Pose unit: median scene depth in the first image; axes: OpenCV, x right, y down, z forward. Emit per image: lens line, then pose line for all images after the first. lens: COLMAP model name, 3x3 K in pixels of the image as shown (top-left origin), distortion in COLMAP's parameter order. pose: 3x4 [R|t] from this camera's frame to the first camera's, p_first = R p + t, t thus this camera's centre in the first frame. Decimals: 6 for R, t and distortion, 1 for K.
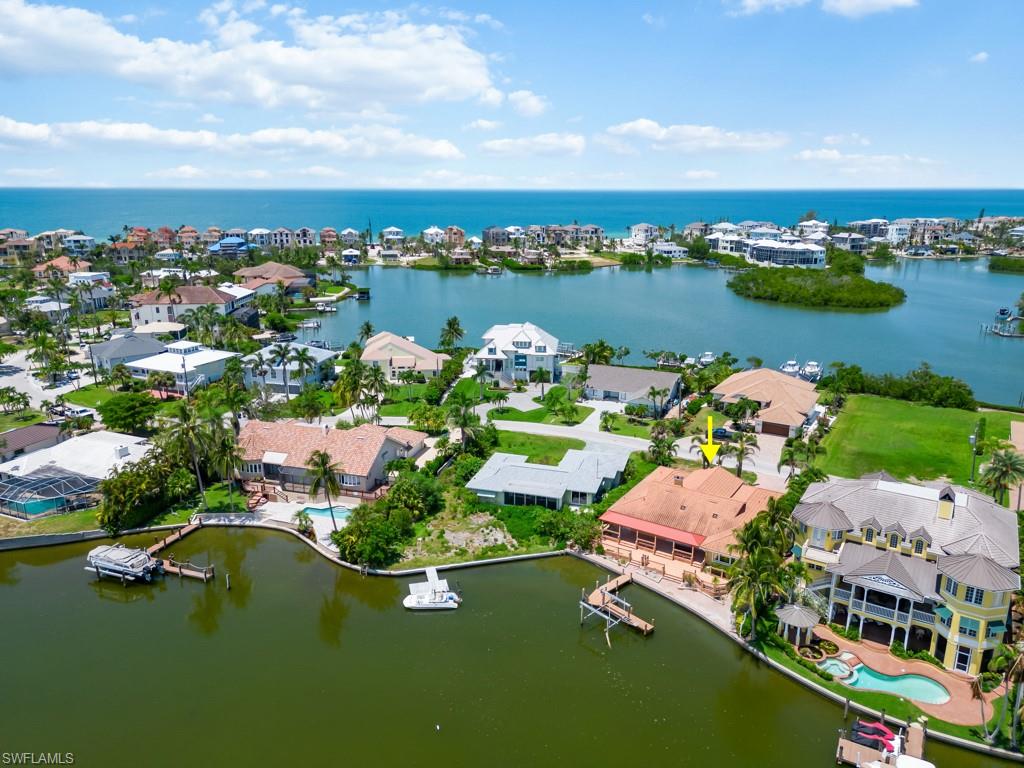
lens RADIAL K [[714.4, 0, 514.7], [0, 714.4, 382.7], [0, 0, 1]] dist [0.082687, -0.098782]
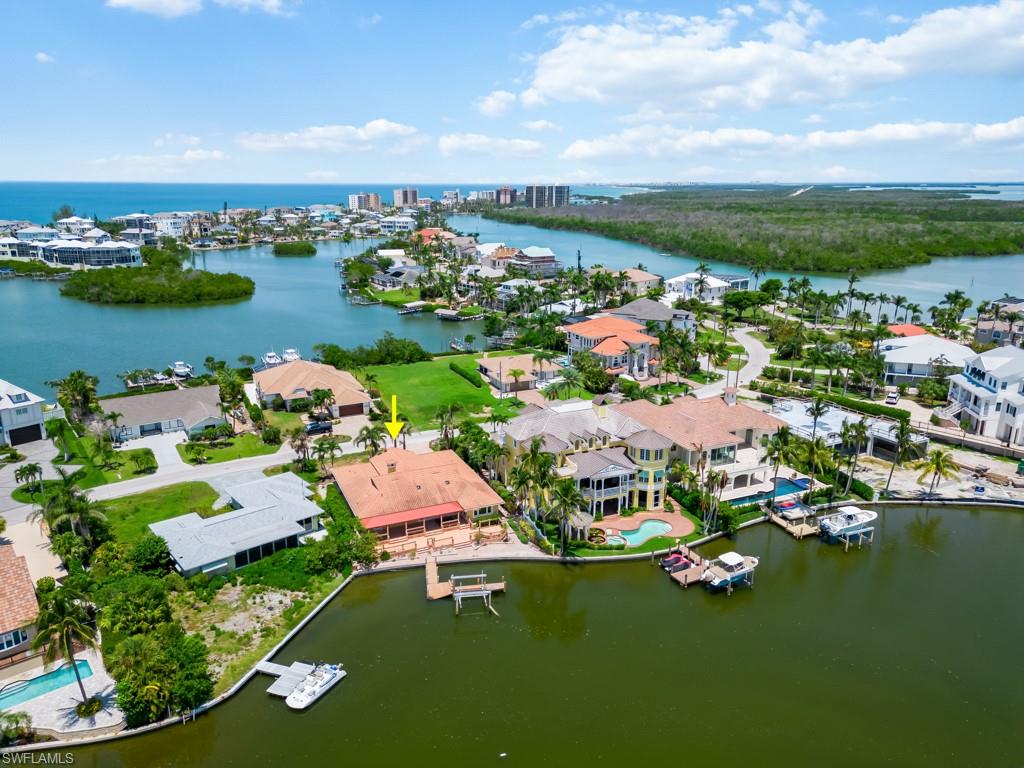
lens RADIAL K [[714.4, 0, 514.7], [0, 714.4, 382.7], [0, 0, 1]] dist [0.082687, -0.098782]
pose [[0.541826, -0.226009, 0.809533, -0.516110], [0.219849, 0.967744, 0.123033, -0.075366], [-0.811228, 0.111313, 0.574037, 0.265780]]
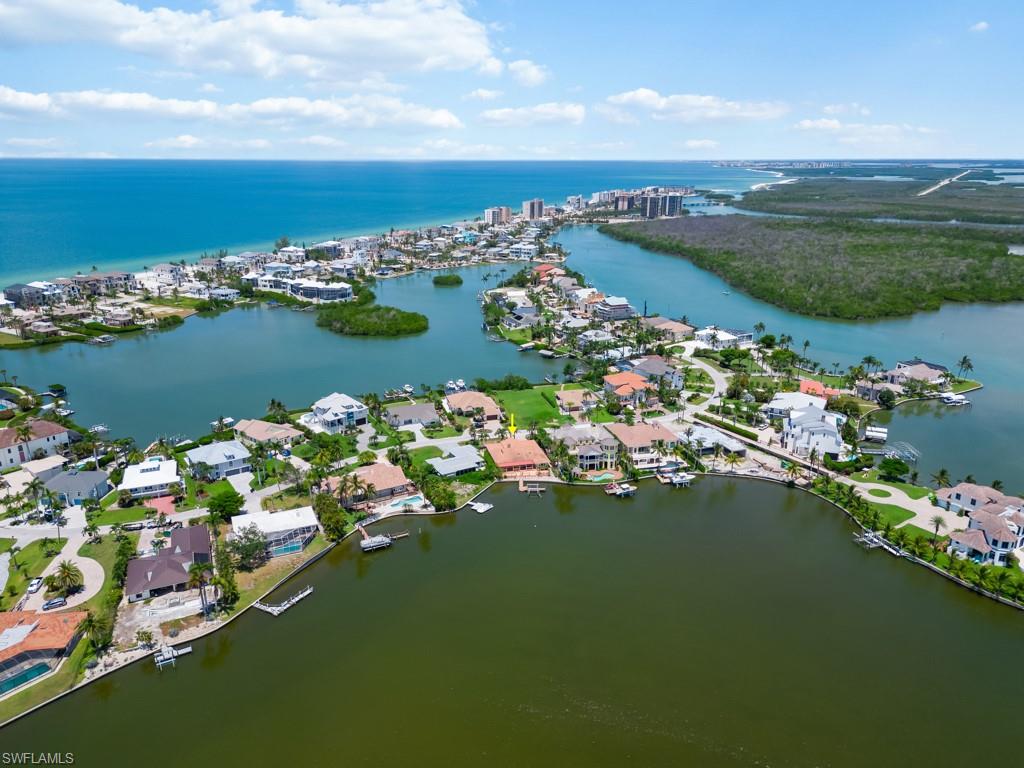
lens RADIAL K [[714.4, 0, 514.7], [0, 714.4, 382.7], [0, 0, 1]] dist [0.082687, -0.098782]
pose [[0.679275, -0.218186, 0.700700, -1.685376], [0.191792, 0.974379, 0.117478, -0.431654], [-0.708380, 0.054589, 0.703717, -0.971985]]
